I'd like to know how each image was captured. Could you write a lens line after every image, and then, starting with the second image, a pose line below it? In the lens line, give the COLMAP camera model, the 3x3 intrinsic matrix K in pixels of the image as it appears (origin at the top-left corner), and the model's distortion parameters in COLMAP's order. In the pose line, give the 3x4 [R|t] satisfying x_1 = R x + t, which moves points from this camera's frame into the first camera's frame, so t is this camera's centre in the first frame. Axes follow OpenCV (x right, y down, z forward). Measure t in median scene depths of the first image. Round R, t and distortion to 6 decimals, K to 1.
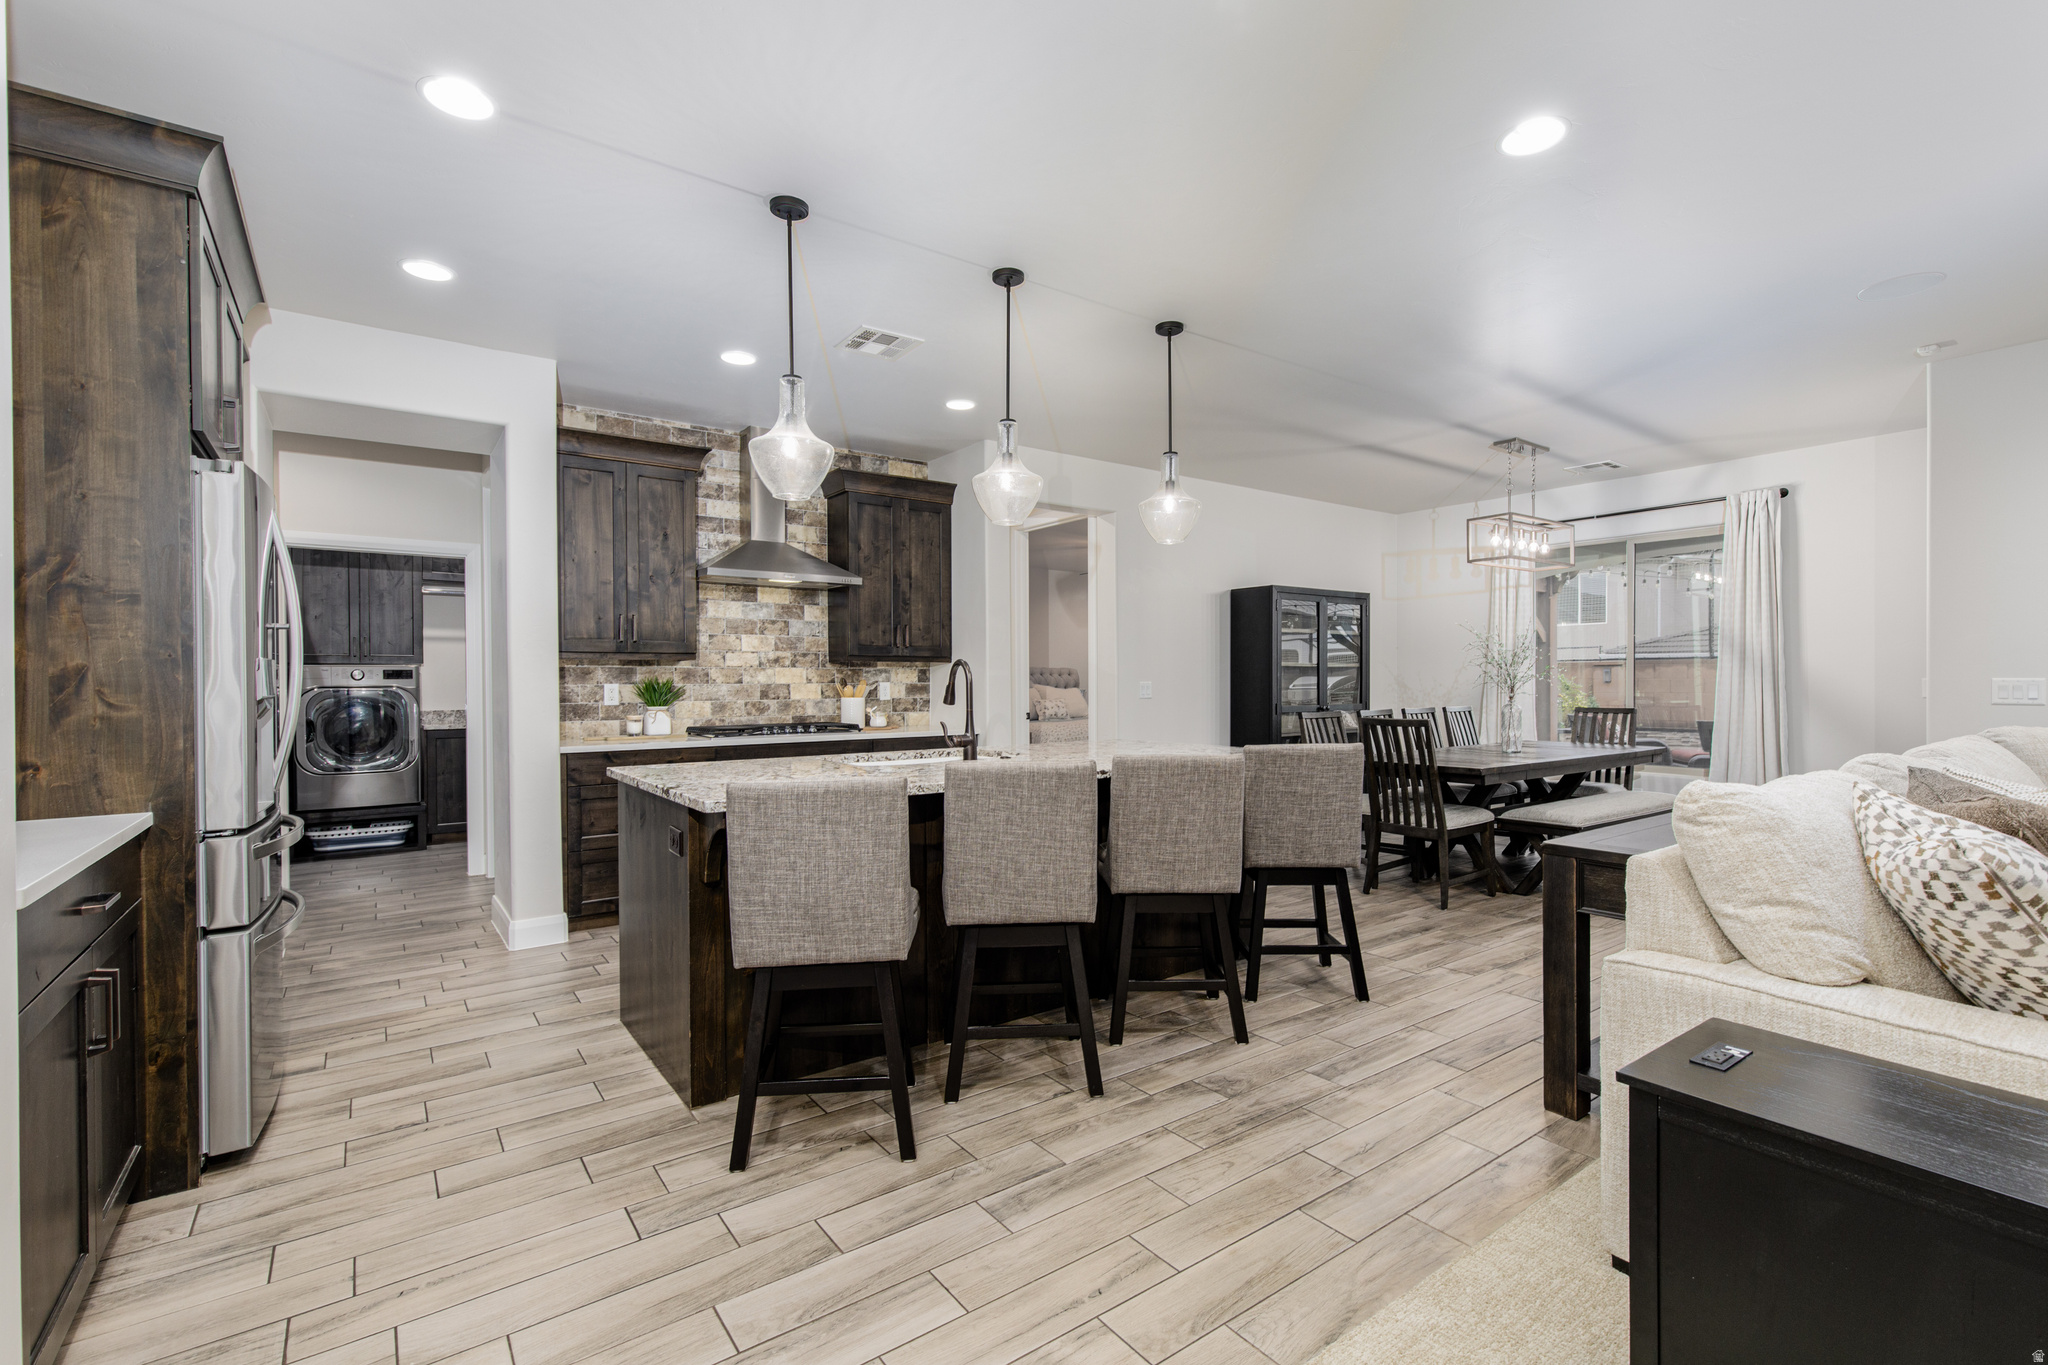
lens RADIAL K [[918.6, 0, 1029.5], [0, 918.6, 685.3], [0, 0, 1]] dist [0.004603, -0.001309]
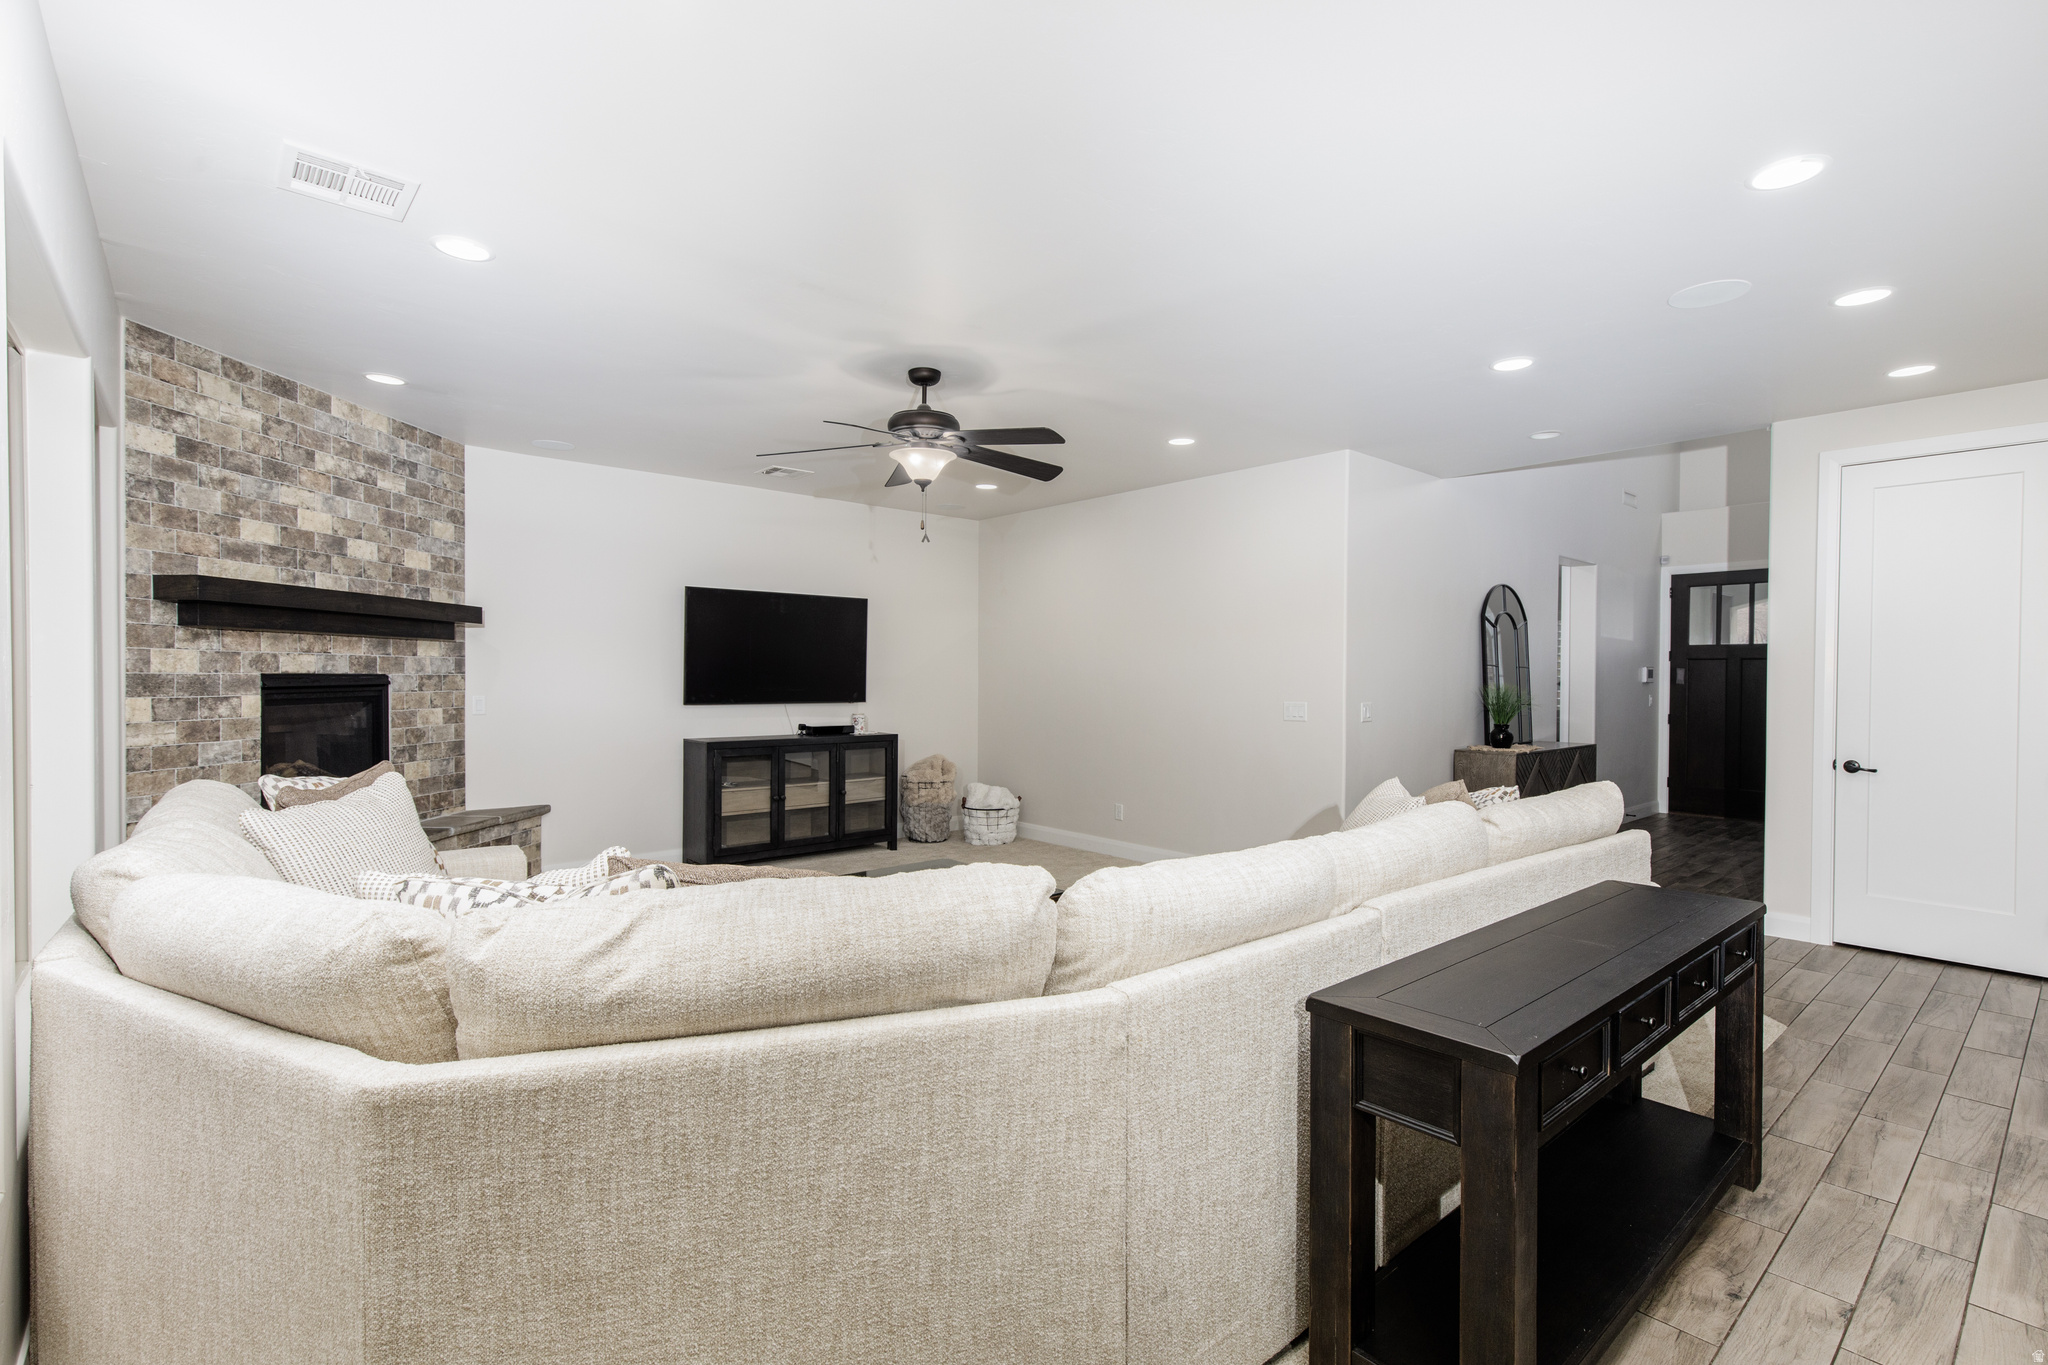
lens RADIAL K [[932.9, 0, 1049.0], [0, 932.9, 683.7], [0, 0, 1]] dist [0.009398, -0.000525]
pose [[-0.995835, -0.007311, -0.090876, 1.485889], [-0.008179, 0.999924, 0.009182, -0.057968], [0.090802, 0.009887, -0.995820, 2.044115]]
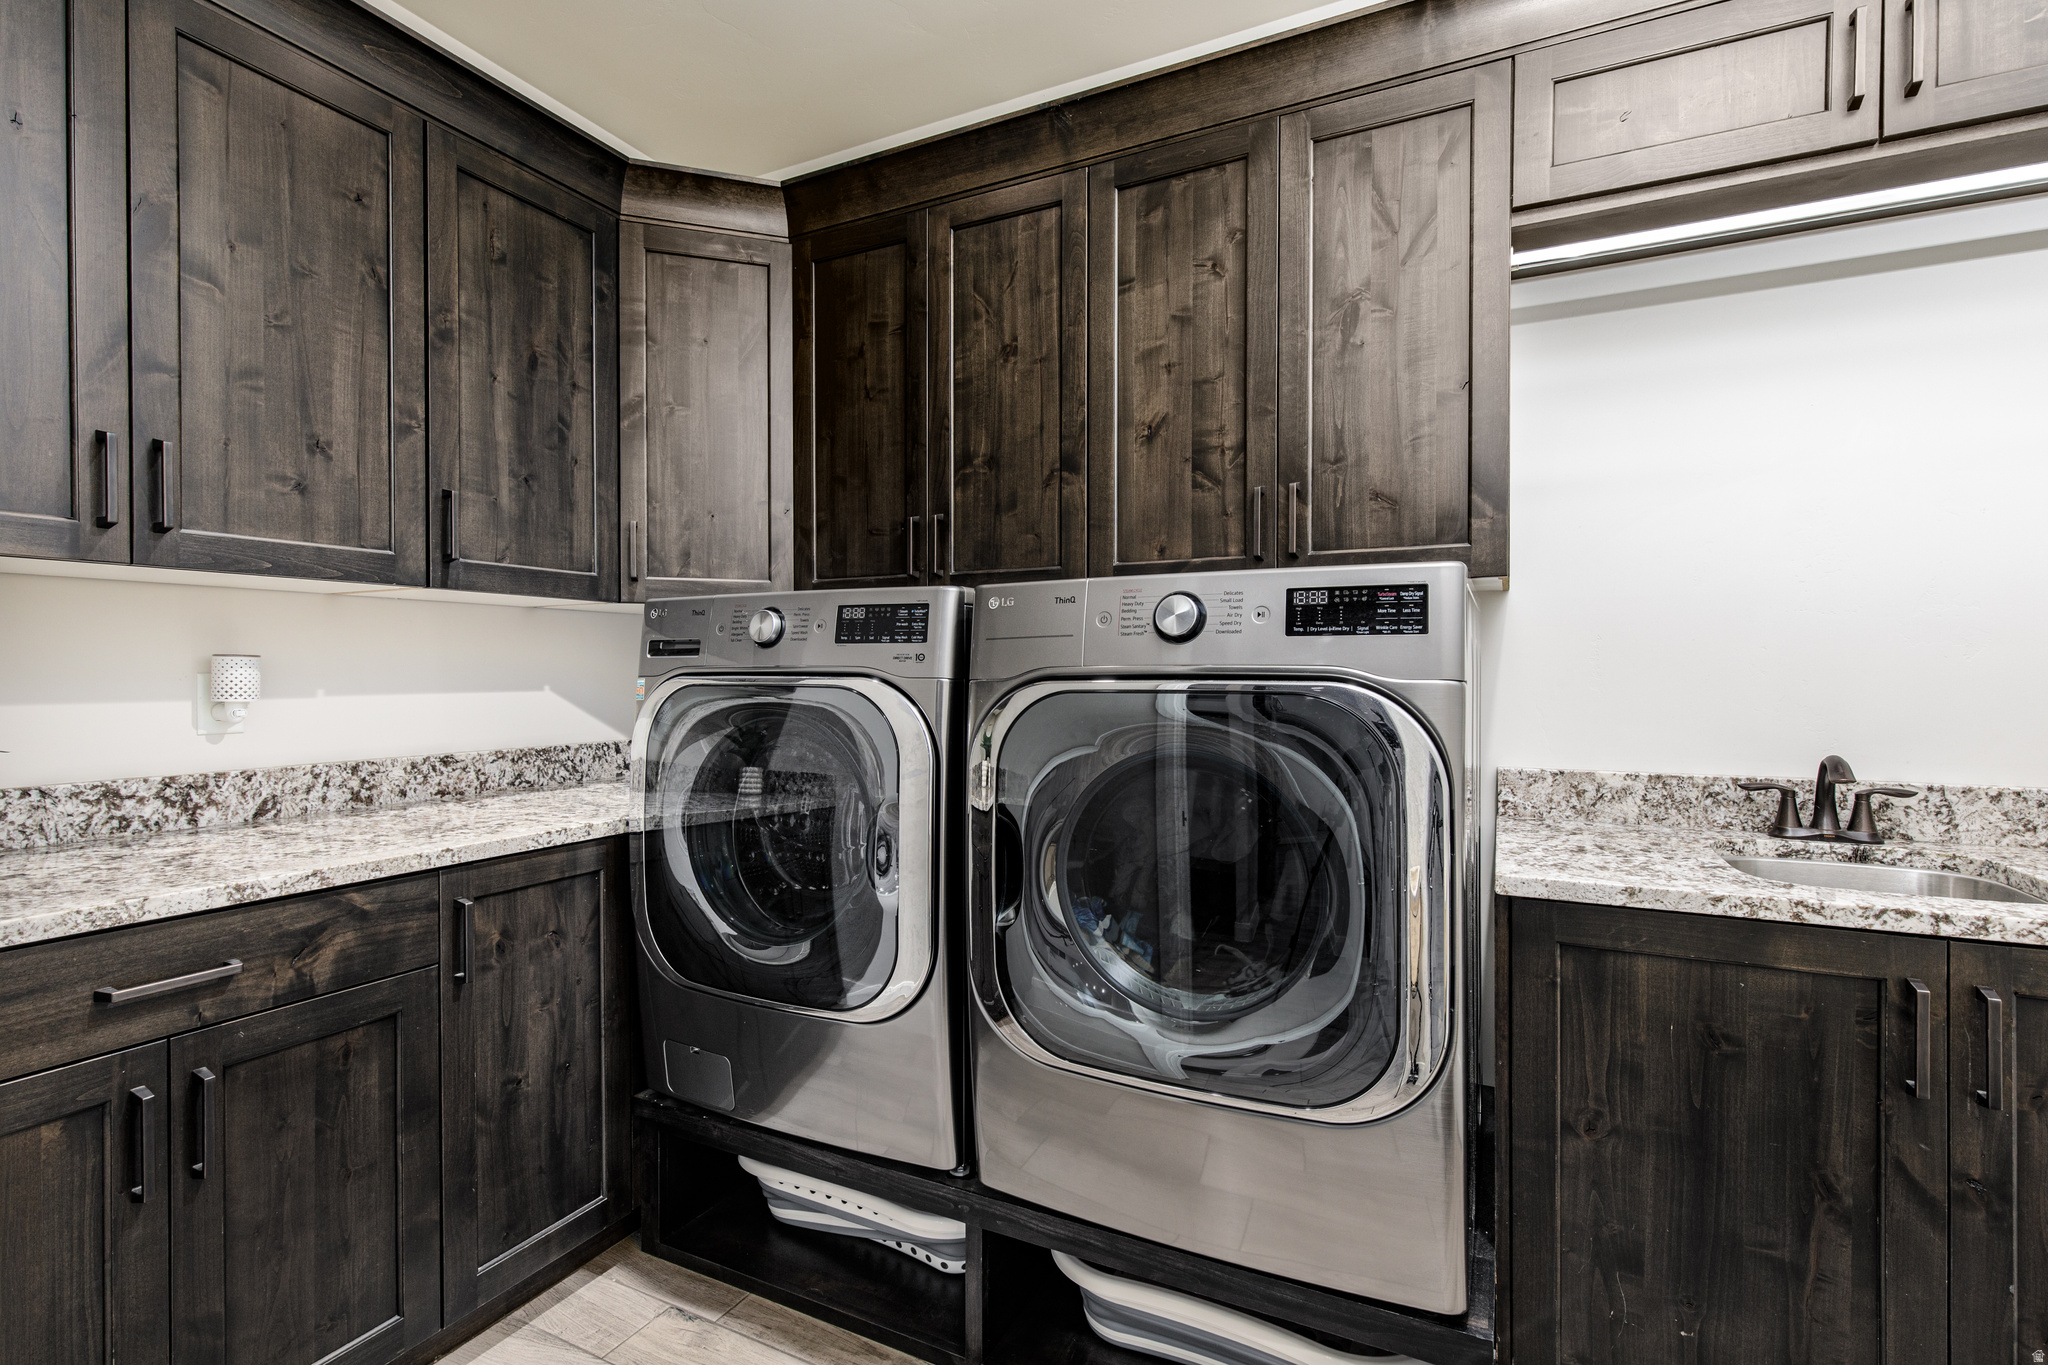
lens RADIAL K [[918.6, 0, 1029.5], [0, 918.6, 685.3], [0, 0, 1]] dist [0.004603, -0.001309]
pose [[0.442157, 0.007564, -0.896906, -1.463815], [-0.002680, 0.999971, 0.007112, 0.005017], [0.896933, -0.000741, 0.442165, 2.292707]]
